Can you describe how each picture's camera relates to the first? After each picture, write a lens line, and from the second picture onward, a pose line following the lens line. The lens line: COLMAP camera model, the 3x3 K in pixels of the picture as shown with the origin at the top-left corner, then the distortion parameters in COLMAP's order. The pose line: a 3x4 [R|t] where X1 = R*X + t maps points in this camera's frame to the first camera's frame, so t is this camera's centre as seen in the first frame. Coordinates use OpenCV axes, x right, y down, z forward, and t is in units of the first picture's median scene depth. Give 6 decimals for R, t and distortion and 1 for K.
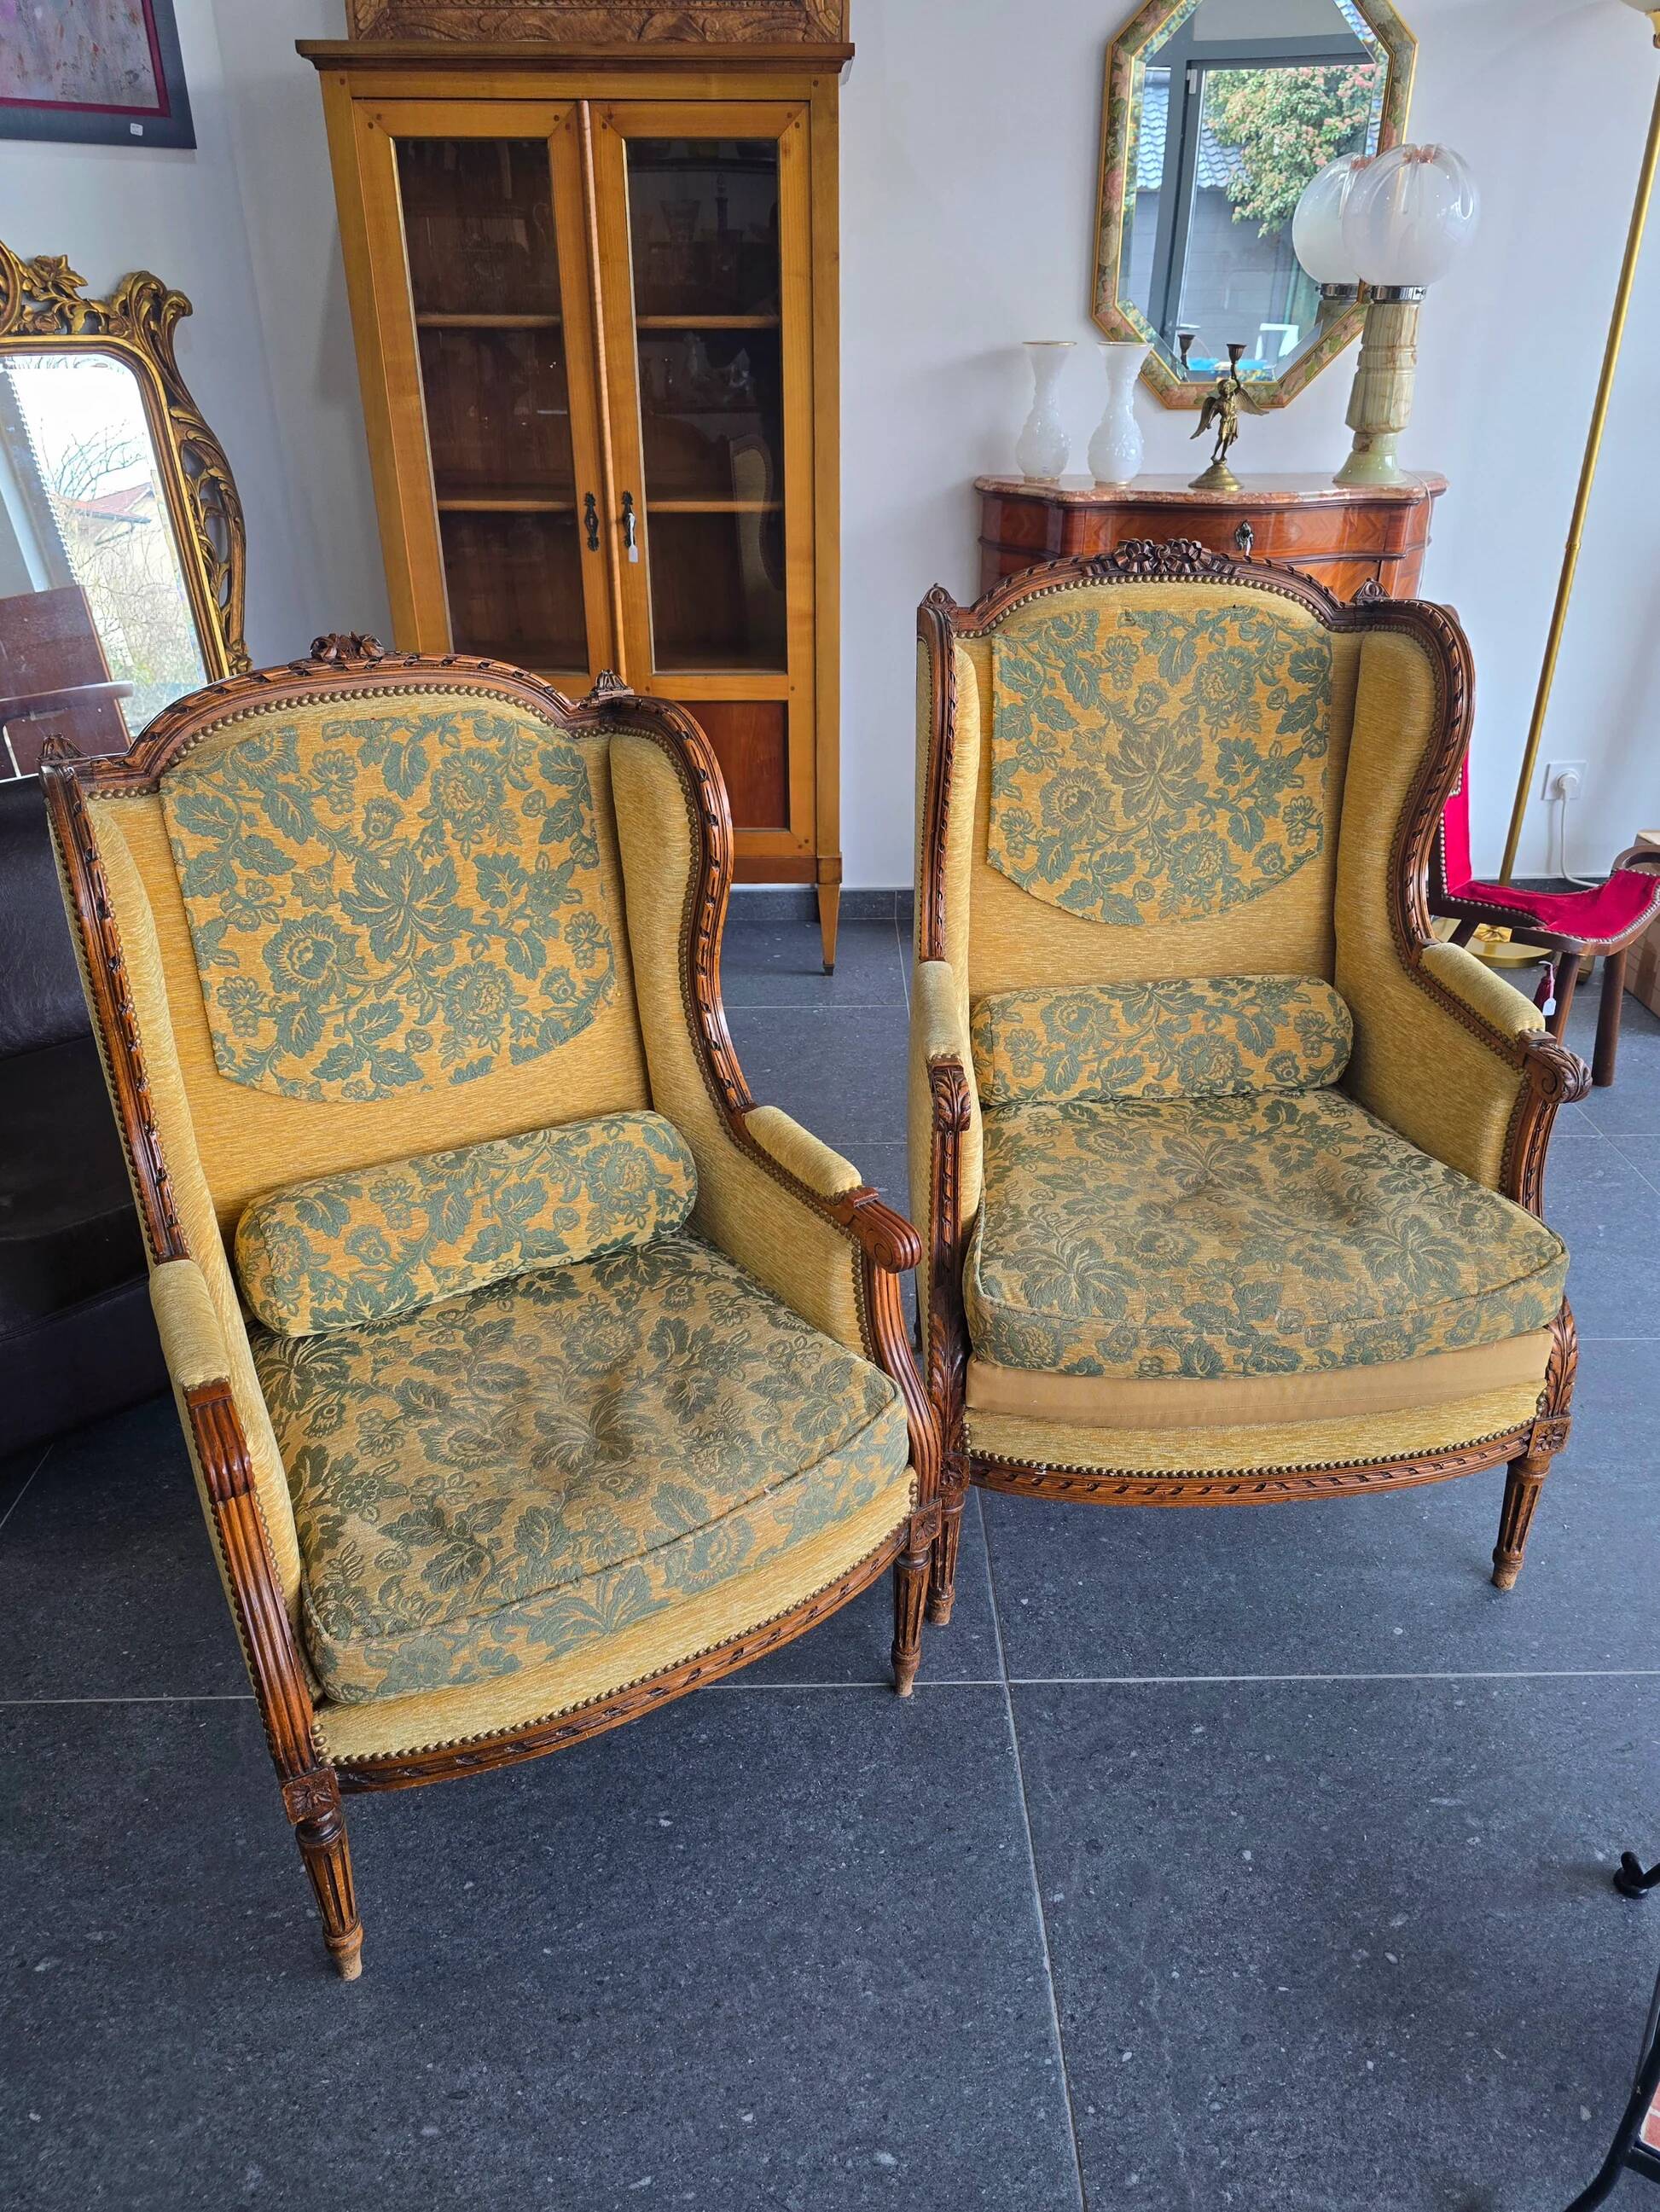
lens RADIAL K [[1575.5, 0, 833.5], [0, 1575.5, 1108.2], [0, 0, 1]] dist [0.098935, -0.208524]
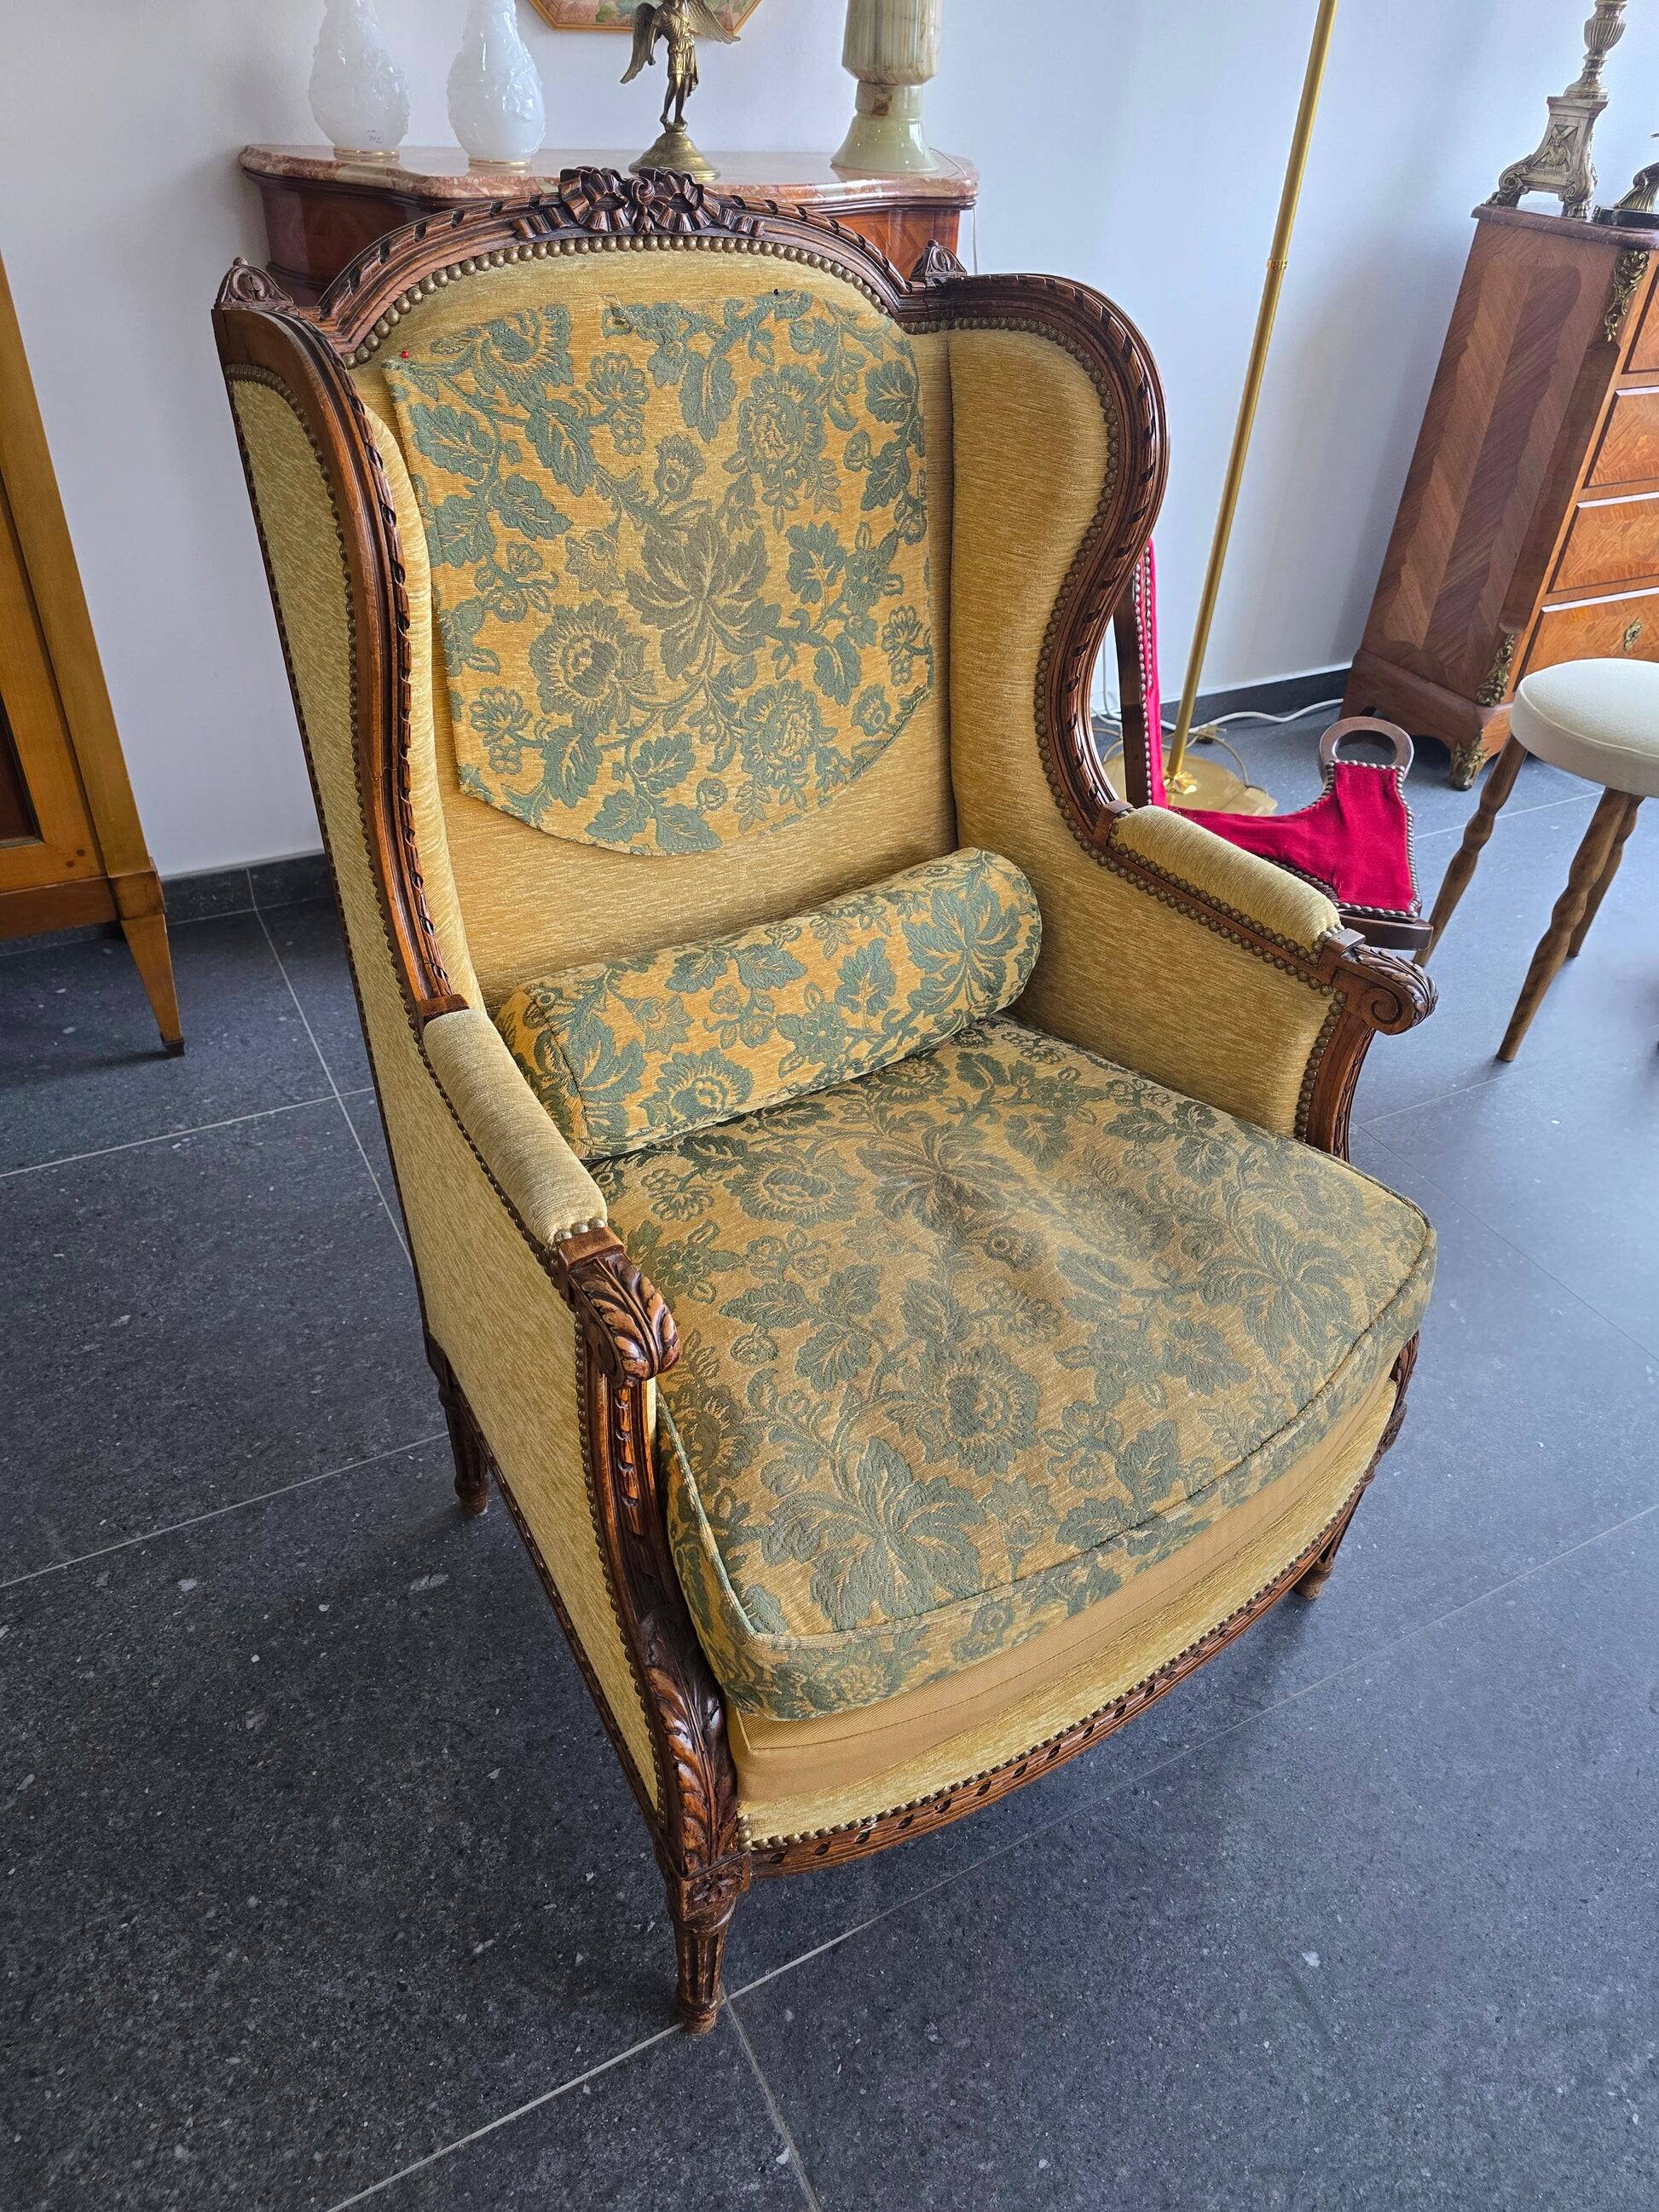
lens RADIAL K [[1490.8, 0, 830.6], [0, 1490.8, 1108.4], [0, 0, 1]] dist [0.049868, -0.061756]
pose [[0.863202, -0.263800, 0.430456, -0.049800], [0.184659, 0.958520, 0.217117, -0.141212], [-0.469876, -0.107929, 0.876109, 0.464867]]
